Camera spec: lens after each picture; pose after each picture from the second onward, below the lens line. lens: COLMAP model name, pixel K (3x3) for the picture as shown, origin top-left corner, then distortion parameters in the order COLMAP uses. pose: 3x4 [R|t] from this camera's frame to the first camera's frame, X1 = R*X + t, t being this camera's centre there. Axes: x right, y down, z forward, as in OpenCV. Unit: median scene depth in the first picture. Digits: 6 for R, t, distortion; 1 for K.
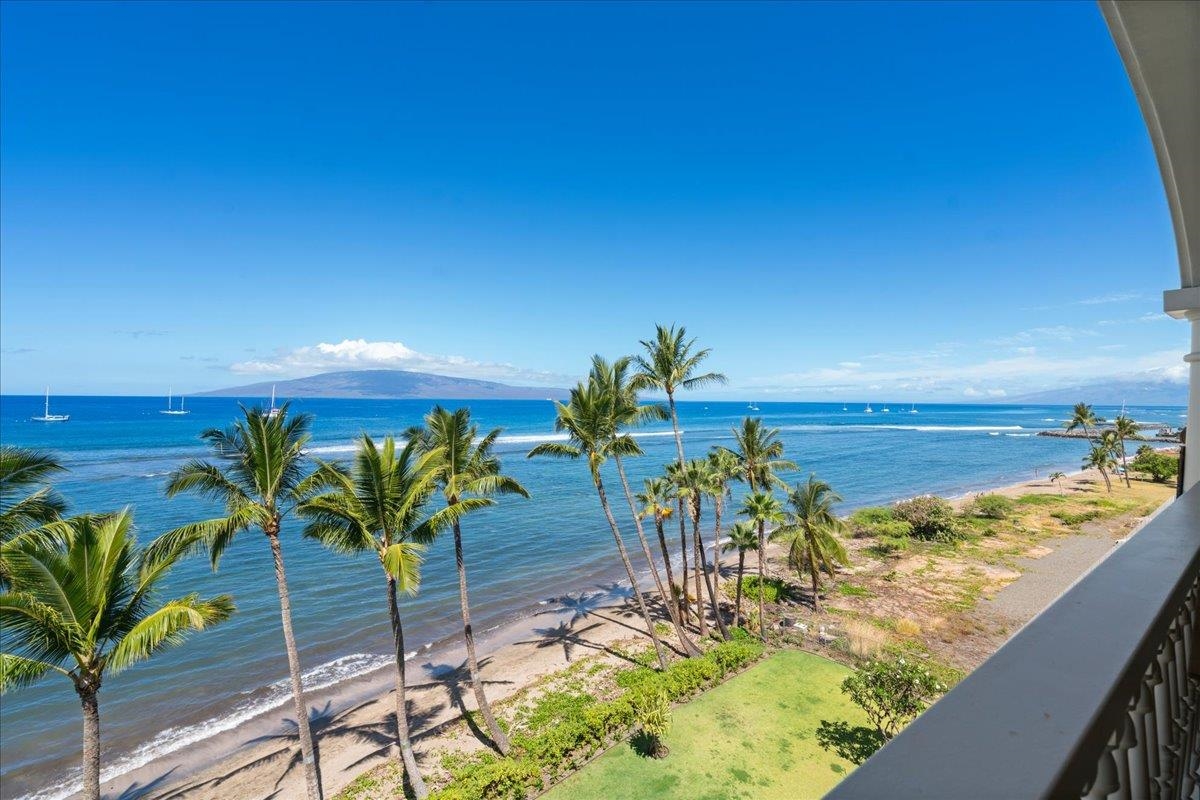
lens RADIAL K [[527.6, 0, 600.0], [0, 527.6, 400.0], [0, 0, 1]] dist [0.000292, 0.000058]
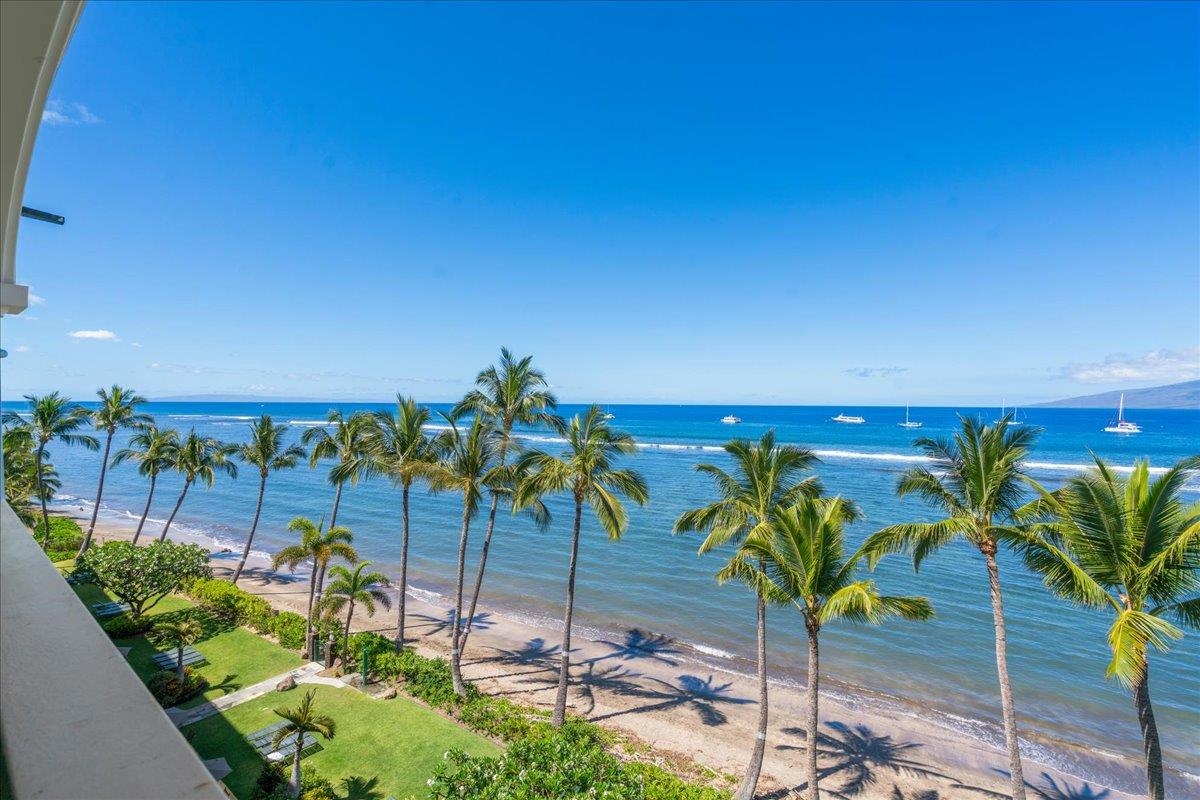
lens RADIAL K [[530.4, 0, 600.0], [0, 530.4, 400.0], [0, 0, 1]] dist [-0.010952, -0.000046]
pose [[0.247684, -0.011730, -0.968770, 0.125221], [-0.008285, 0.999864, -0.014225, 0.000632], [0.968805, 0.011550, 0.247554, 0.102480]]
